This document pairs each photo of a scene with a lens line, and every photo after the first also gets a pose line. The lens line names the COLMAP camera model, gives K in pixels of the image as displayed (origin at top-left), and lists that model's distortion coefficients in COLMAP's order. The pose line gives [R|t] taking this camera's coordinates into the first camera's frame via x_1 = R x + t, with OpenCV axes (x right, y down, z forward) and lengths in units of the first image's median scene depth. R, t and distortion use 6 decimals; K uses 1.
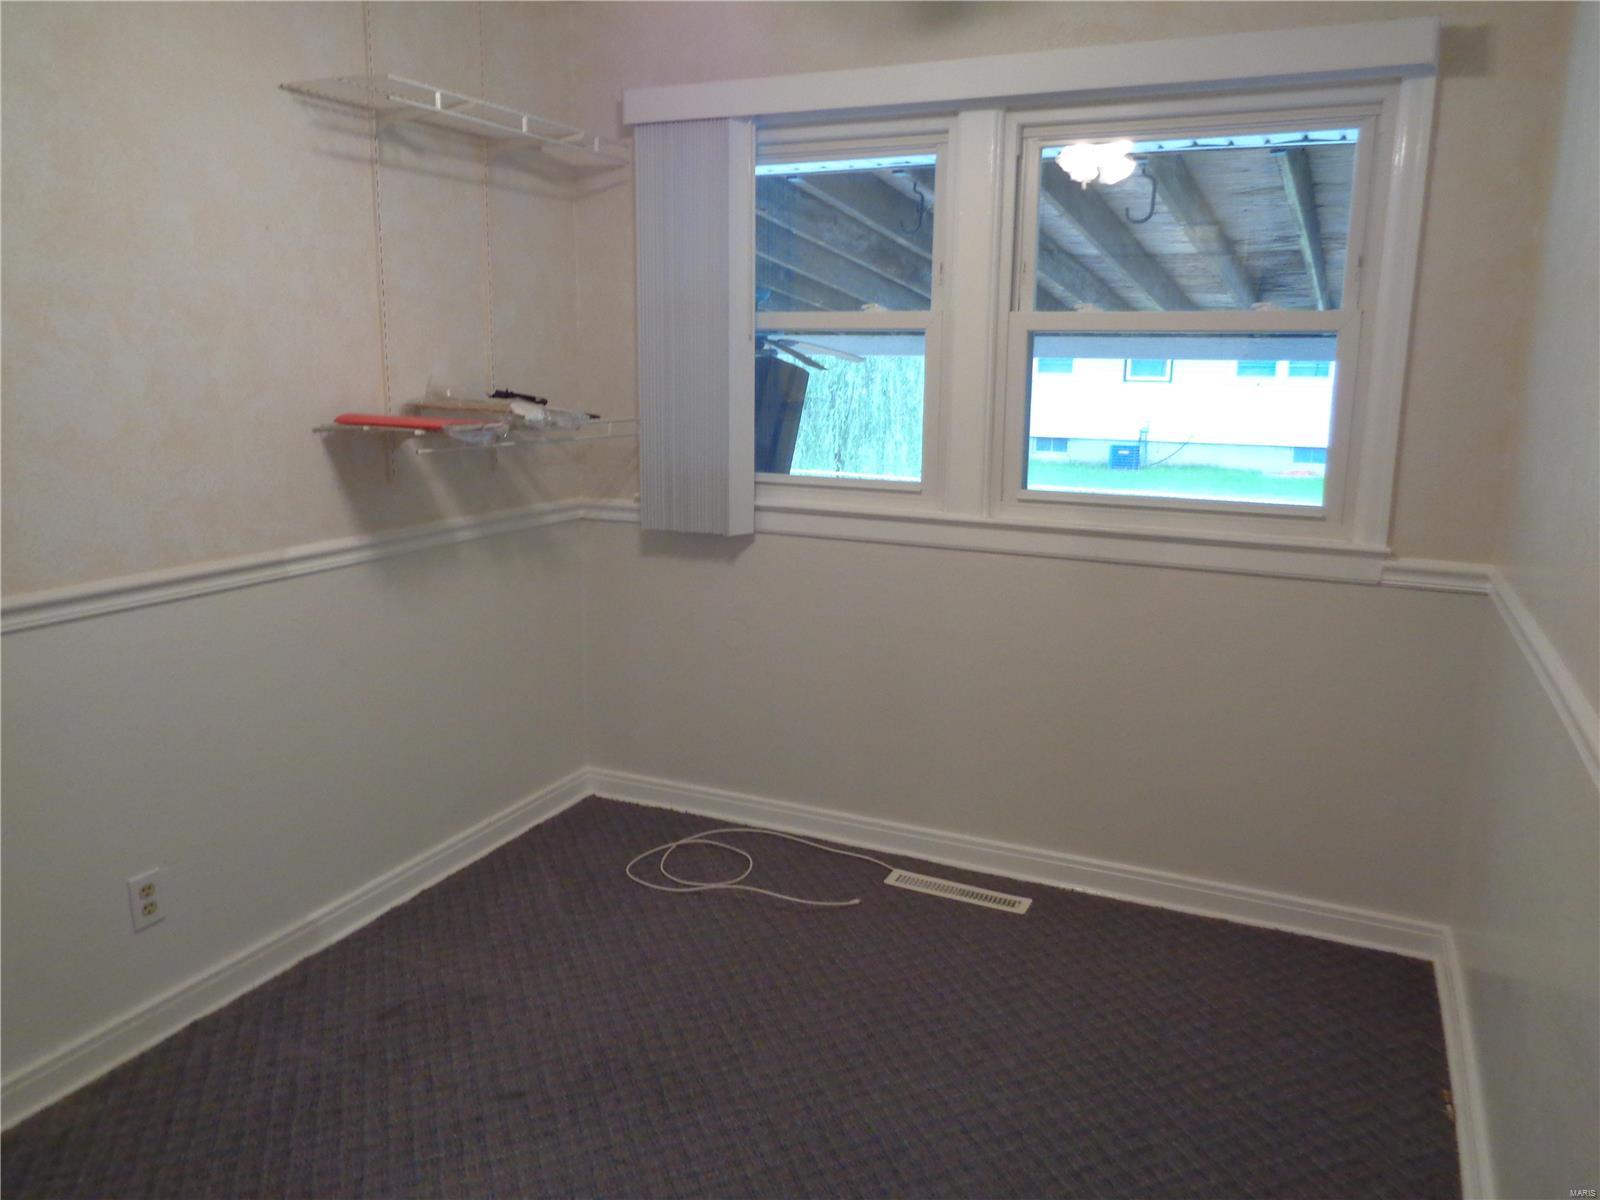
lens RADIAL K [[1188.5, 0, 805.5], [0, 1188.5, 600.0], [0, 0, 1]] dist [-0.013385, 0.004853]
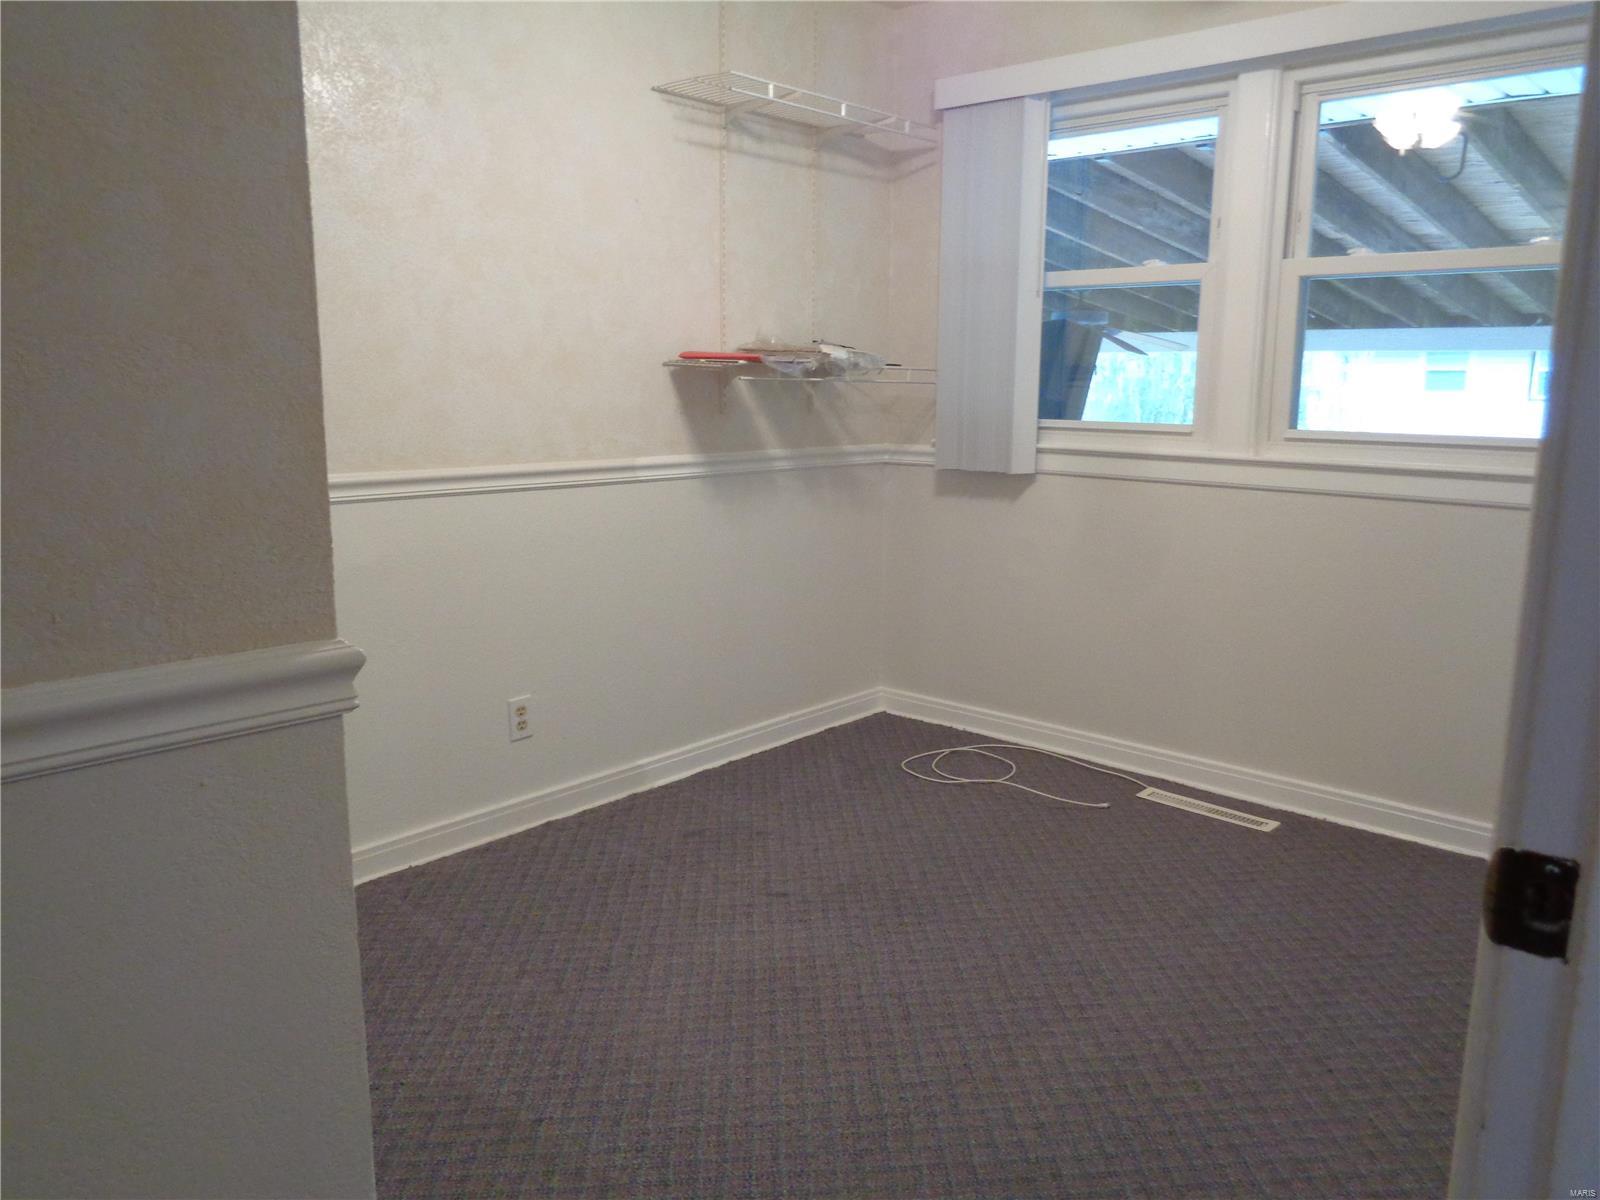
lens RADIAL K [[1188.5, 0, 805.5], [0, 1188.5, 600.0], [0, 0, 1]] dist [-0.013385, 0.004853]
pose [[0.956435, 0.048937, -0.287815, 0.088375], [-0.055052, 0.998396, -0.013187, 0.101473], [0.286708, 0.028457, 0.957595, -0.128420]]
